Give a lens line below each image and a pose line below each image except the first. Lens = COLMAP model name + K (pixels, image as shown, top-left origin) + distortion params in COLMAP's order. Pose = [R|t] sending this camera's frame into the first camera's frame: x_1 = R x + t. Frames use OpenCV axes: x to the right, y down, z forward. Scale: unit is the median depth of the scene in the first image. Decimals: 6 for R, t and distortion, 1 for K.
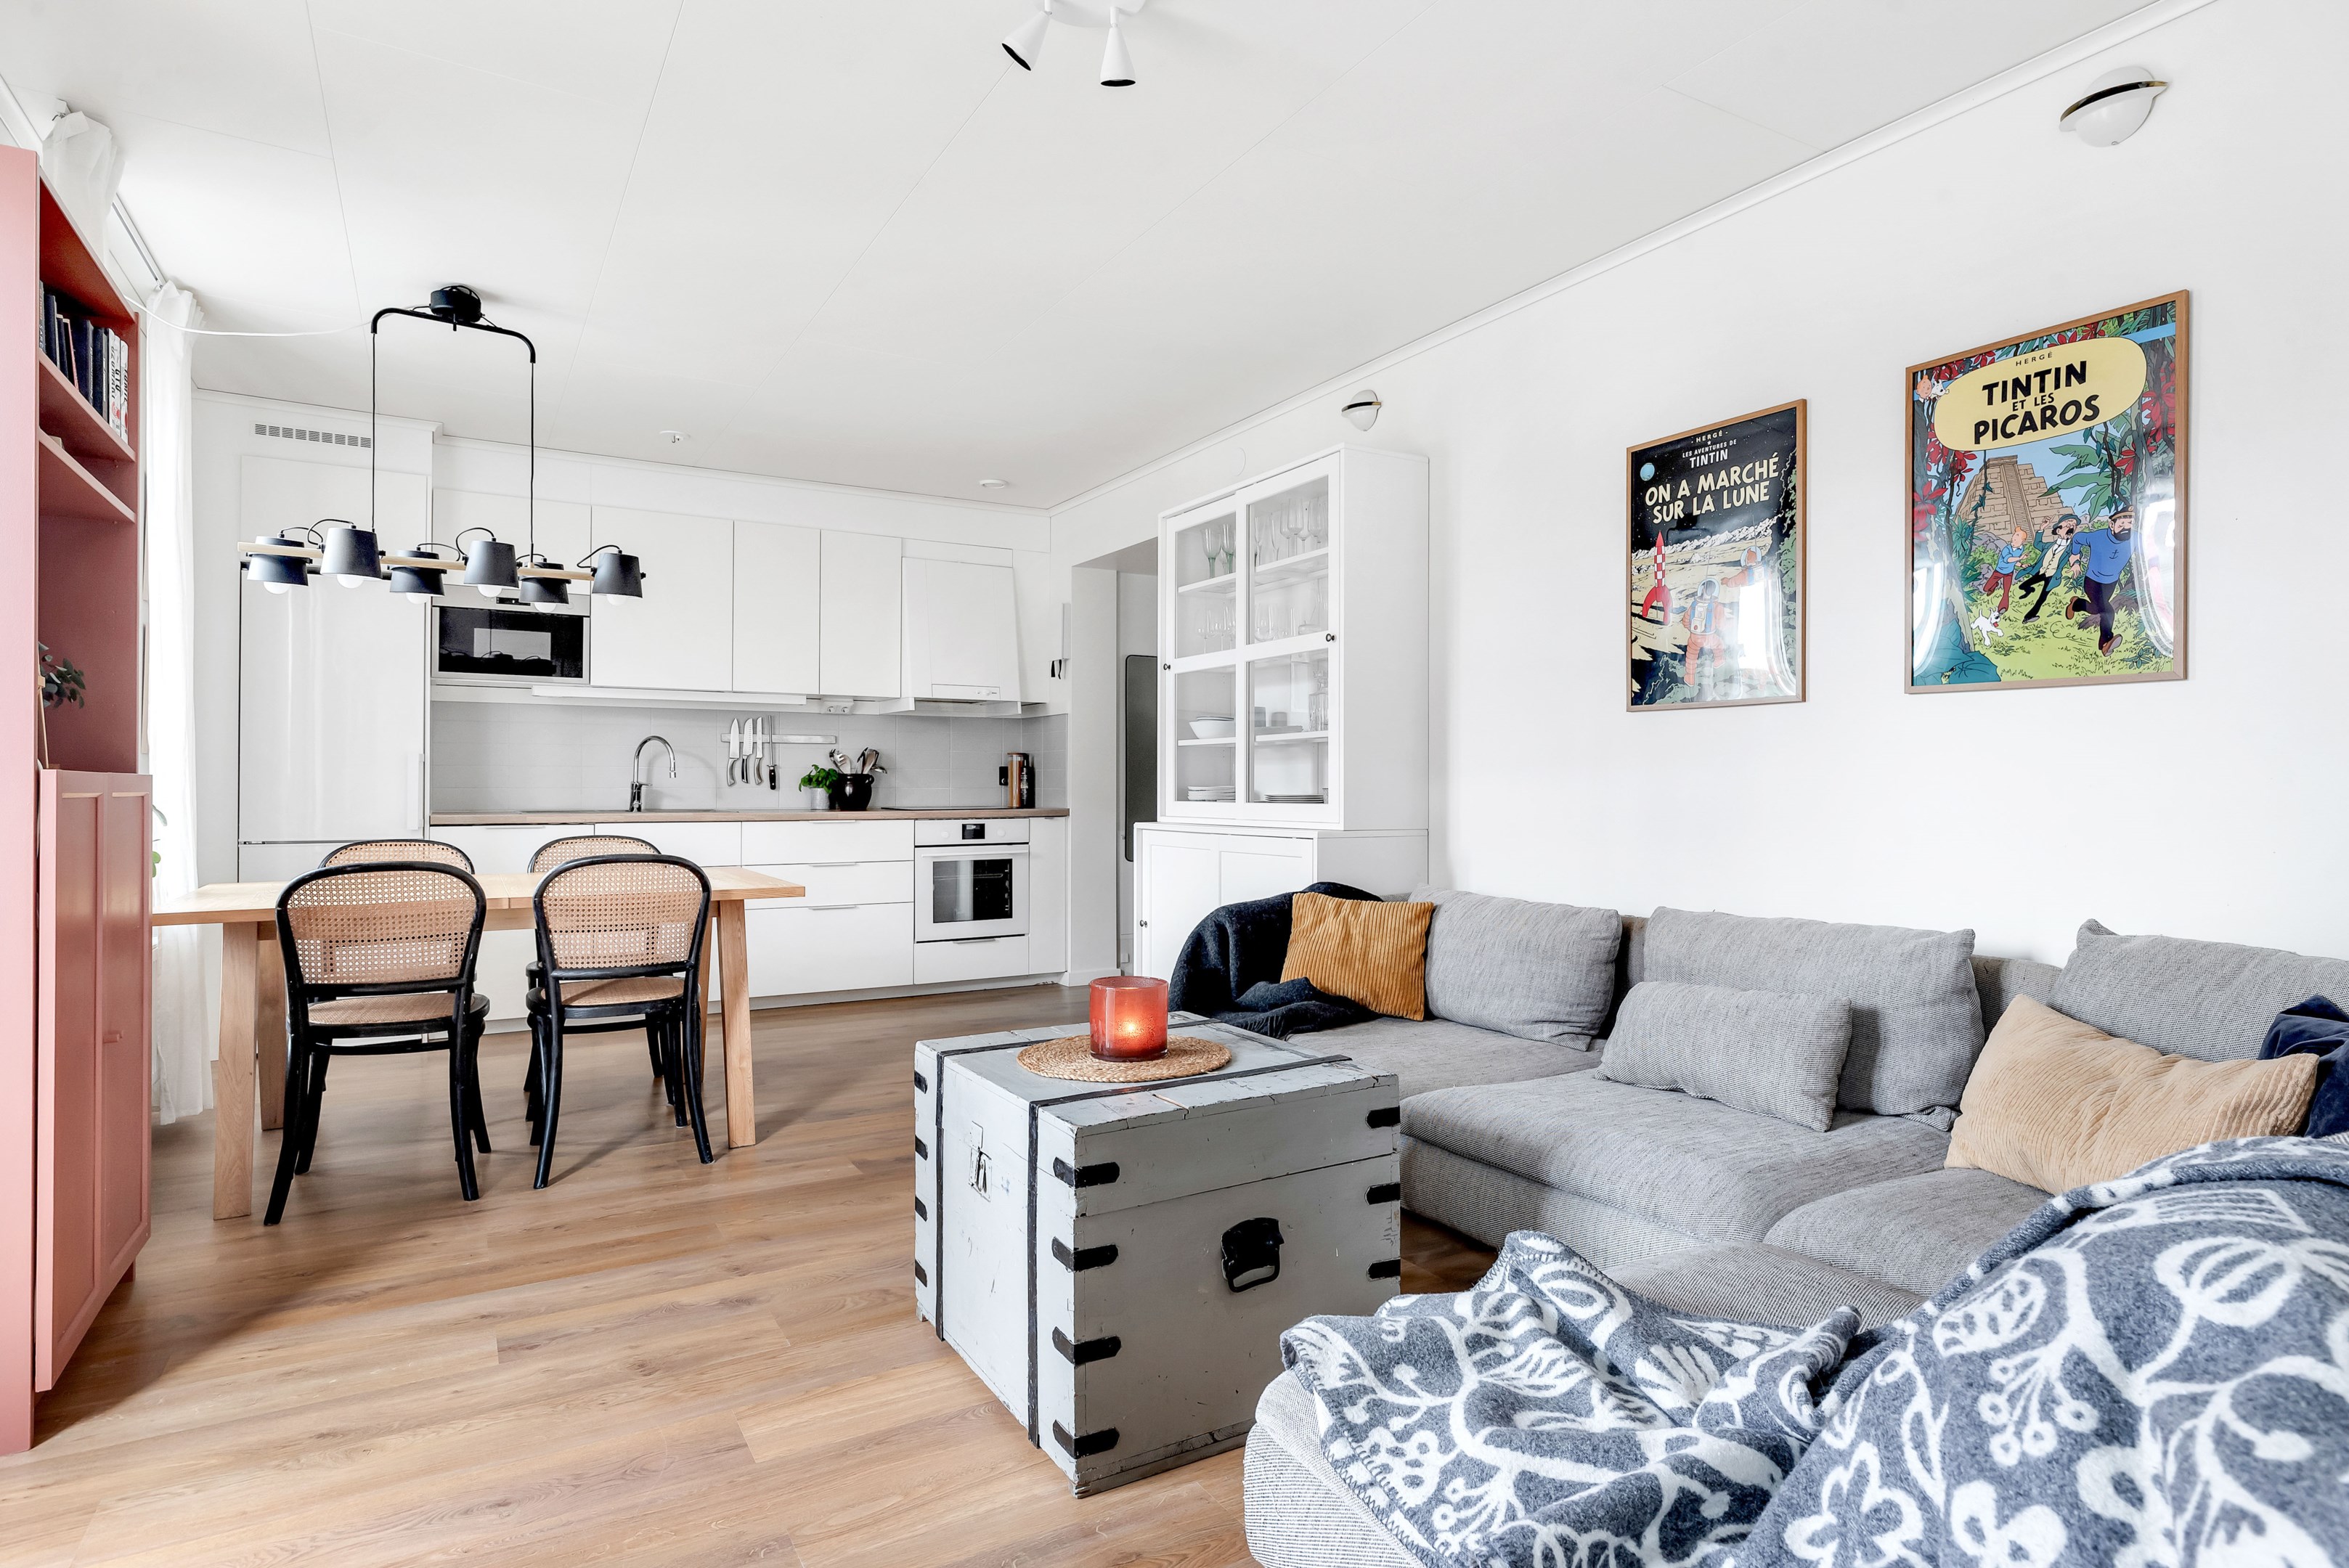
lens RADIAL K [[1233.2, 0, 1176.8], [0, 1233.2, 781.5], [0, 0, 1]] dist [-0.000337, -0.000028]
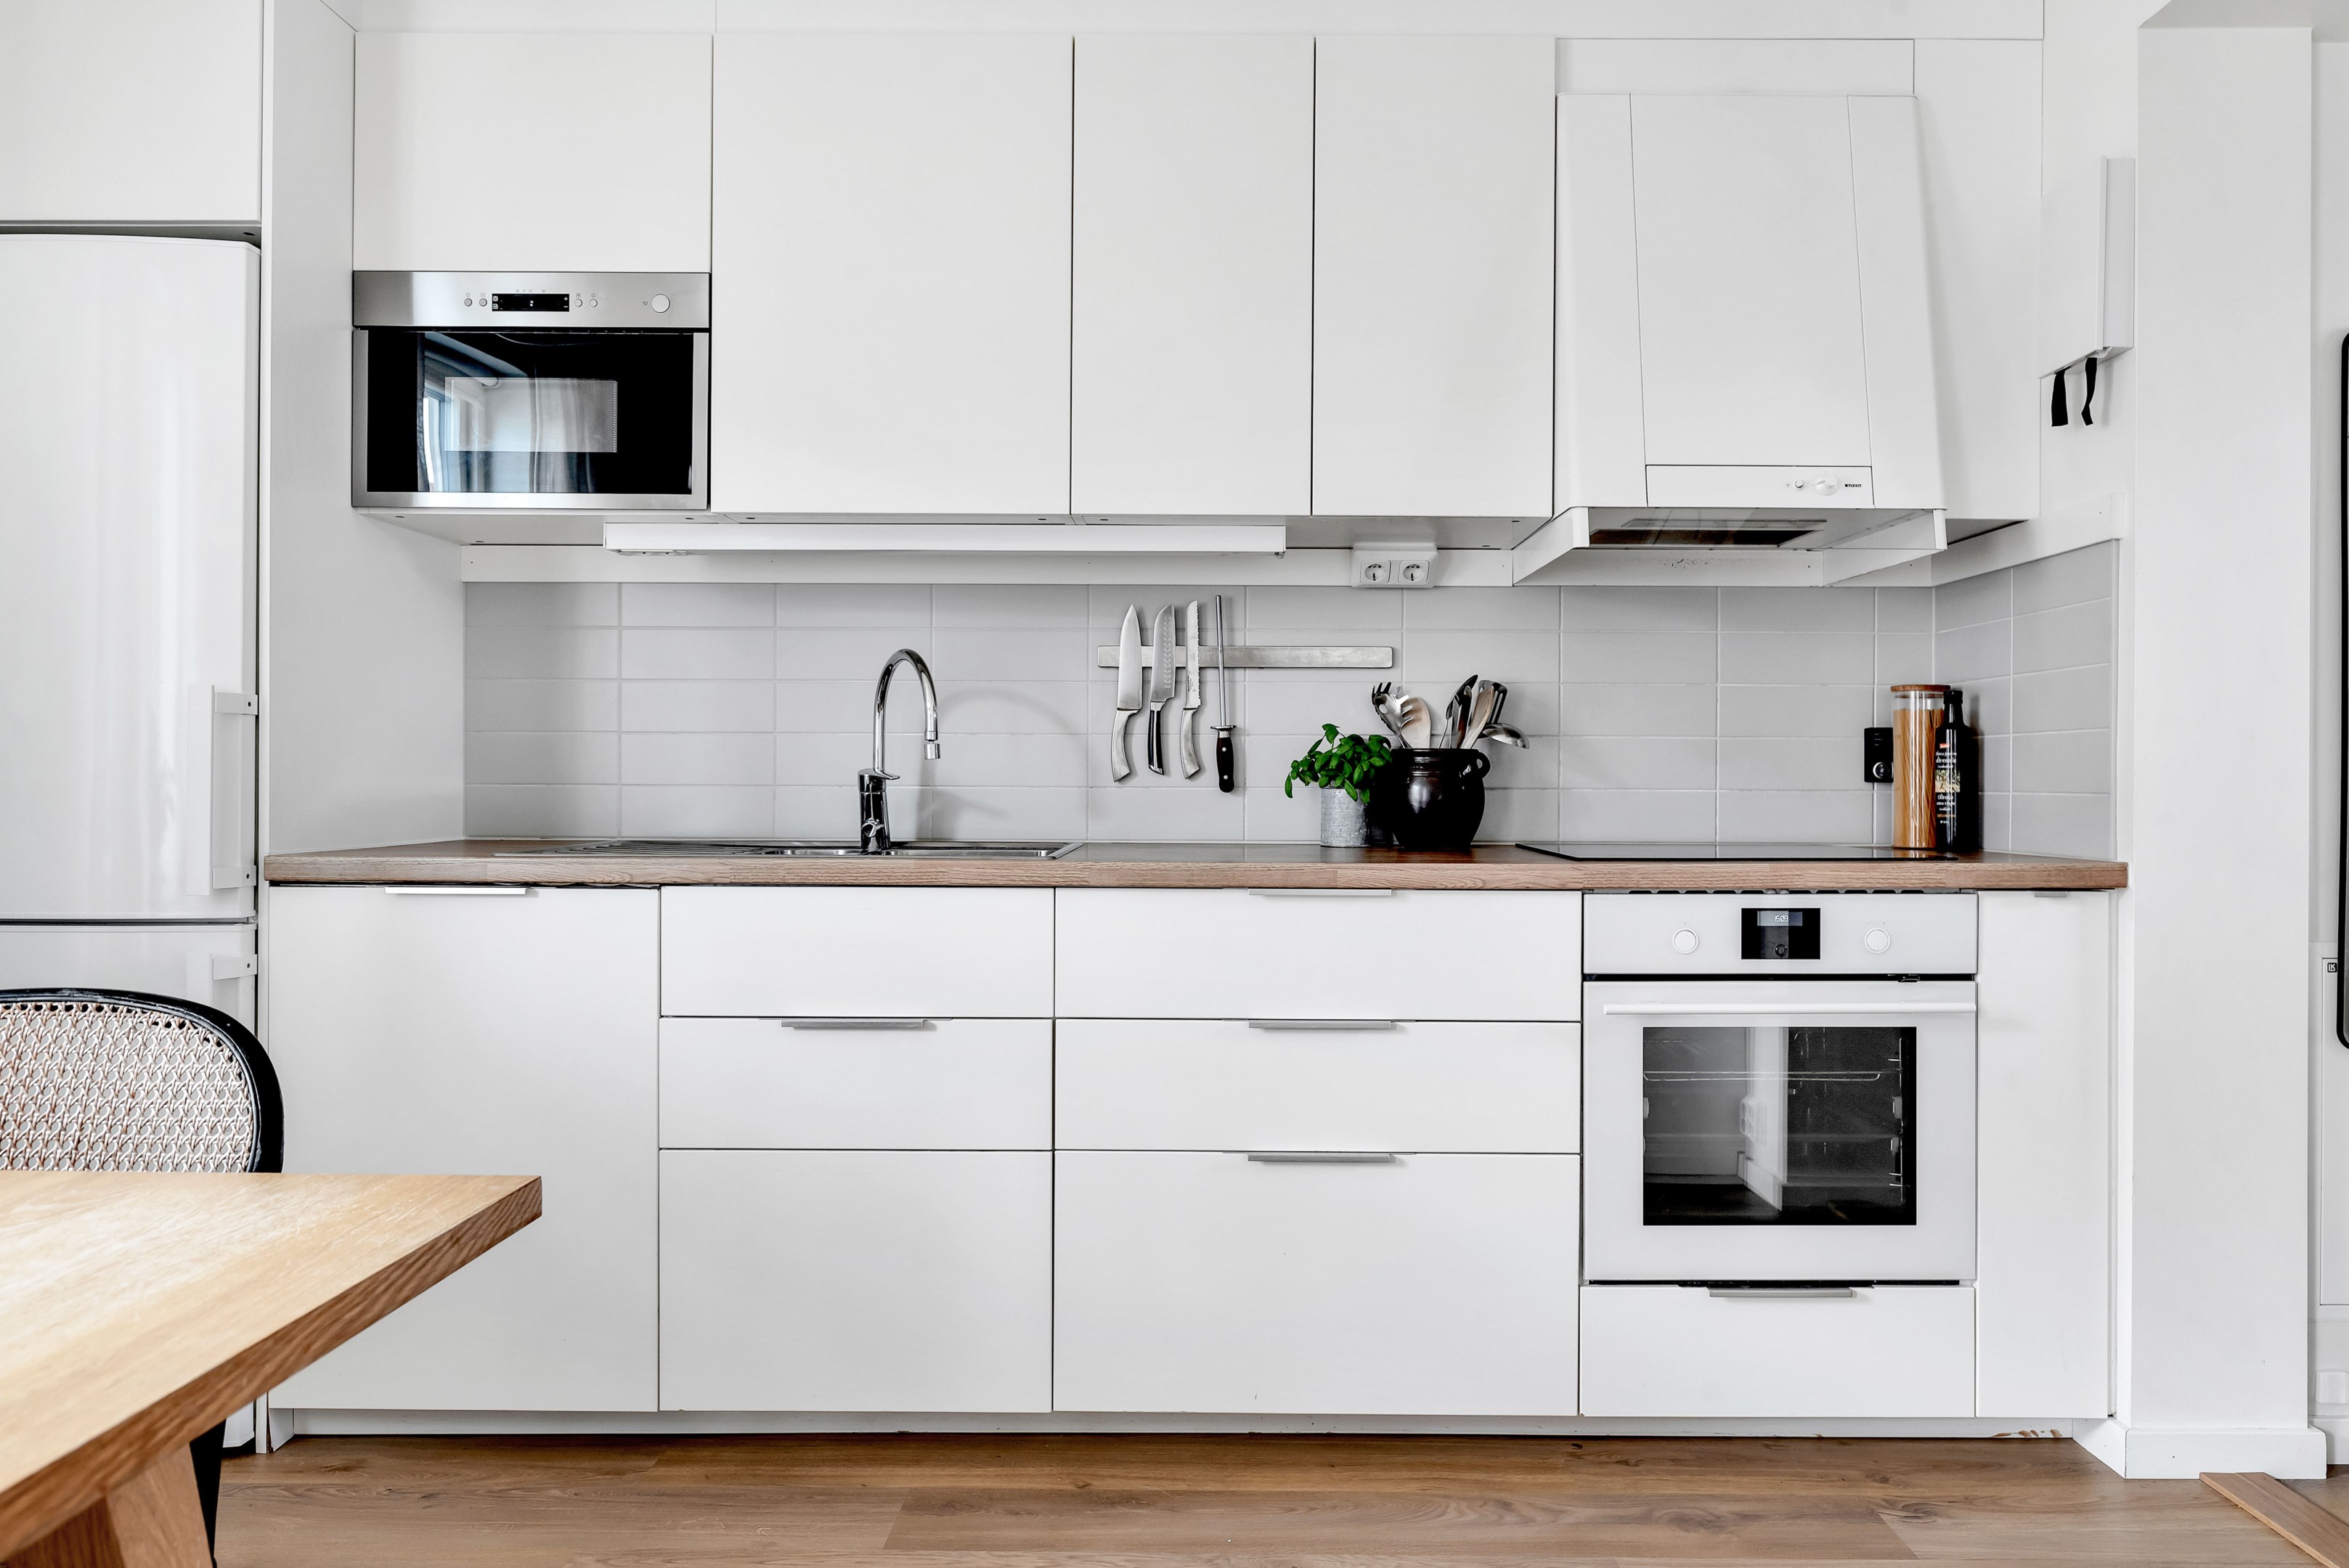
lens RADIAL K [[1596.3, 0, 1178.0], [0, 1596.3, 774.8], [0, 0, 1]] dist [-0.012085, -0.001267]
pose [[0.860615, 0.003335, -0.509244, -0.090655], [-0.002298, 0.999994, 0.002665, 0.000183], [0.509250, -0.001123, 0.860618, 0.570310]]
